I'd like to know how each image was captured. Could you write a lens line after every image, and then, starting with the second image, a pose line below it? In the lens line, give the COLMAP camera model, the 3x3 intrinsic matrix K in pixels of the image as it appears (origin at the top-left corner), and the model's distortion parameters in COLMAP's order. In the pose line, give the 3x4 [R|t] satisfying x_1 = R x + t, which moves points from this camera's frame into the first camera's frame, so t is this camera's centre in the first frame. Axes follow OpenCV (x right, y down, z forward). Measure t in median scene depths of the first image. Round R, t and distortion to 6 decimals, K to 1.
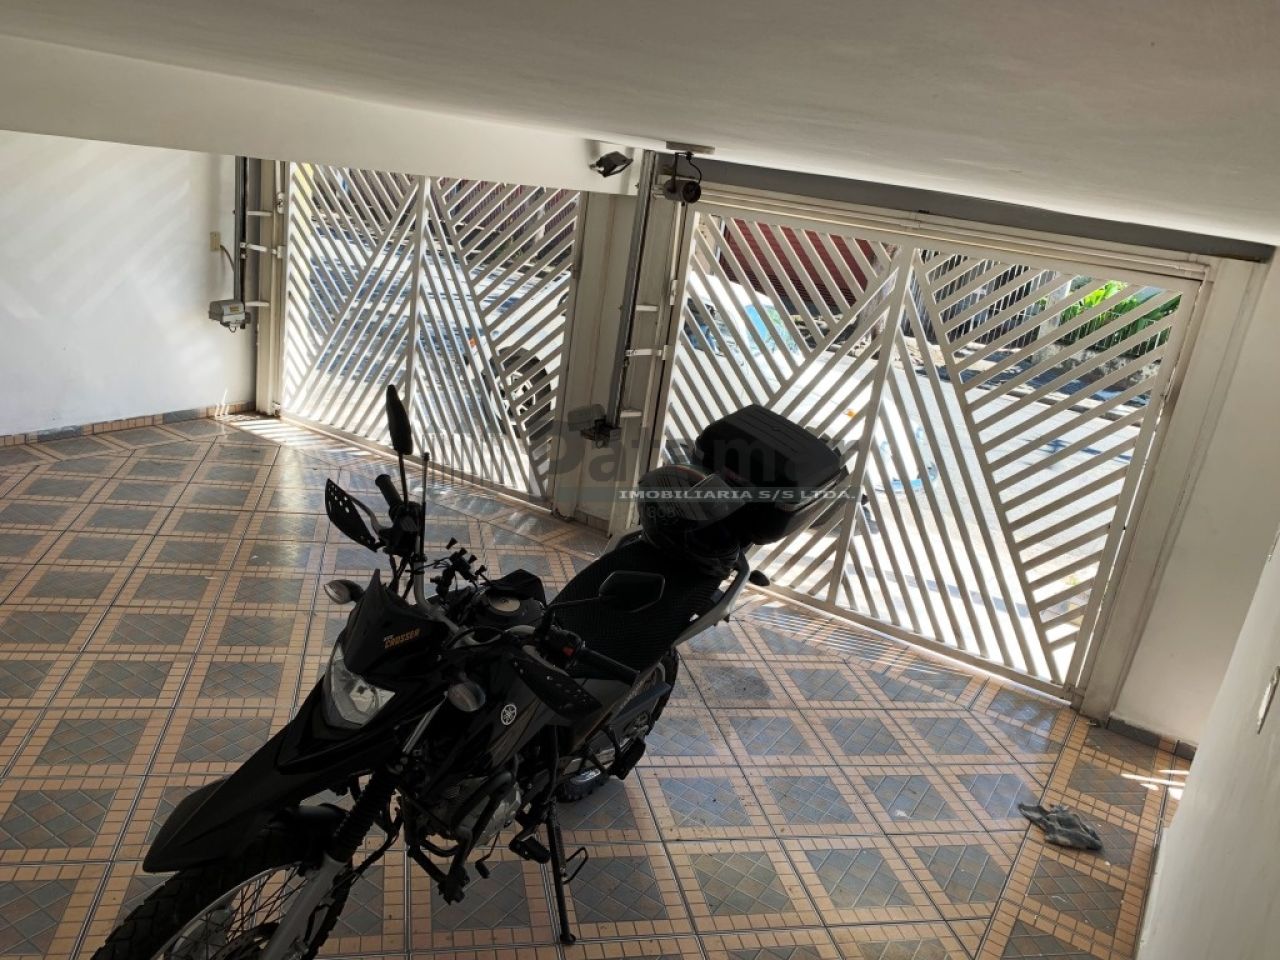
lens RADIAL K [[977.3, 0, 639.7], [0, 977.3, 483.8], [0, 0, 1]] dist [0.022428, -0.014476]
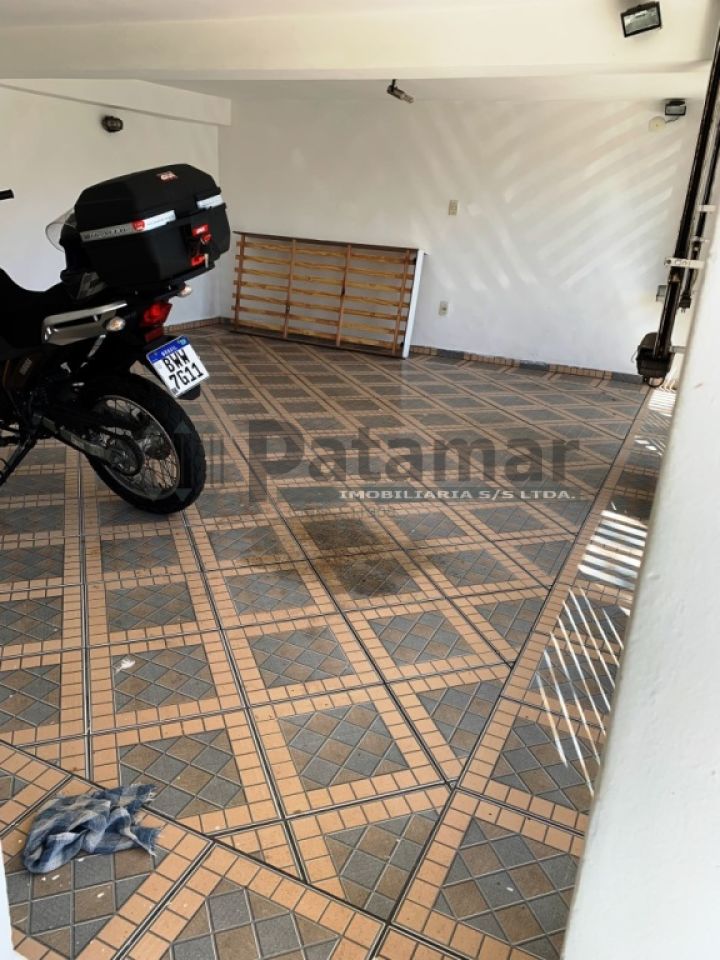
lens RADIAL K [[733.0, 0, 359.4], [0, 733.0, 473.5], [0, 0, 1]] dist [0.022428, -0.014476]
pose [[0.129311, 0.213621, -0.968321, 0.524013], [-0.342594, 0.926010, 0.158537, 0.016684], [0.930542, 0.311240, 0.192928, 0.625284]]
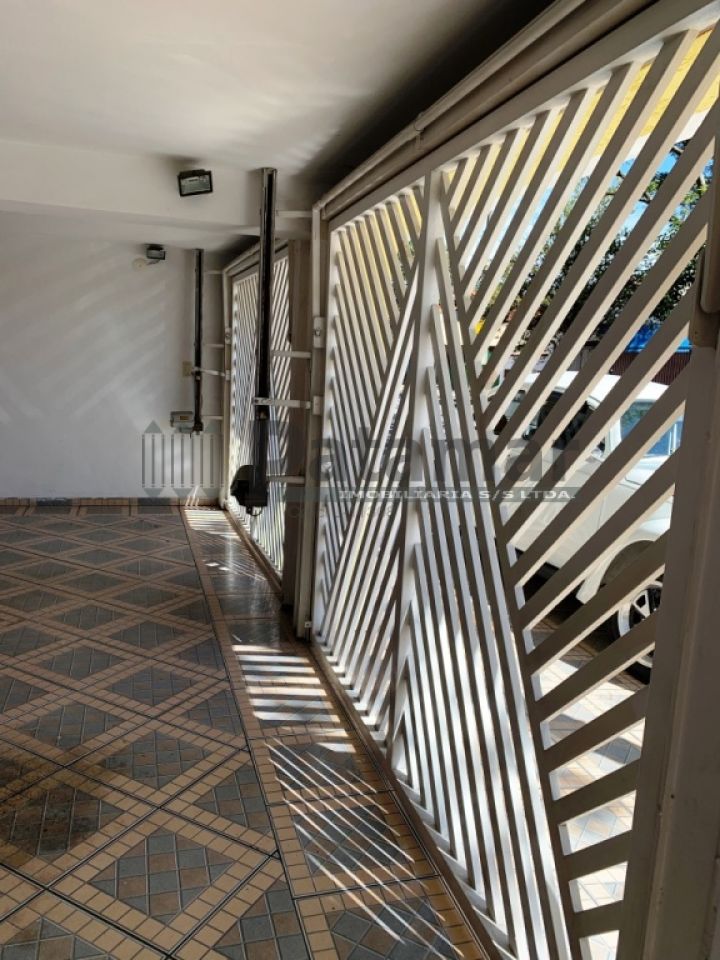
lens RADIAL K [[733.0, 0, 356.2], [0, 733.0, 479.8], [0, 0, 1]] dist [0.022428, -0.014476]
pose [[0.756714, 0.011738, -0.653640, 0.431904], [-0.155498, 0.974375, -0.162521, 0.021955], [0.634984, 0.224622, 0.739149, 0.530344]]
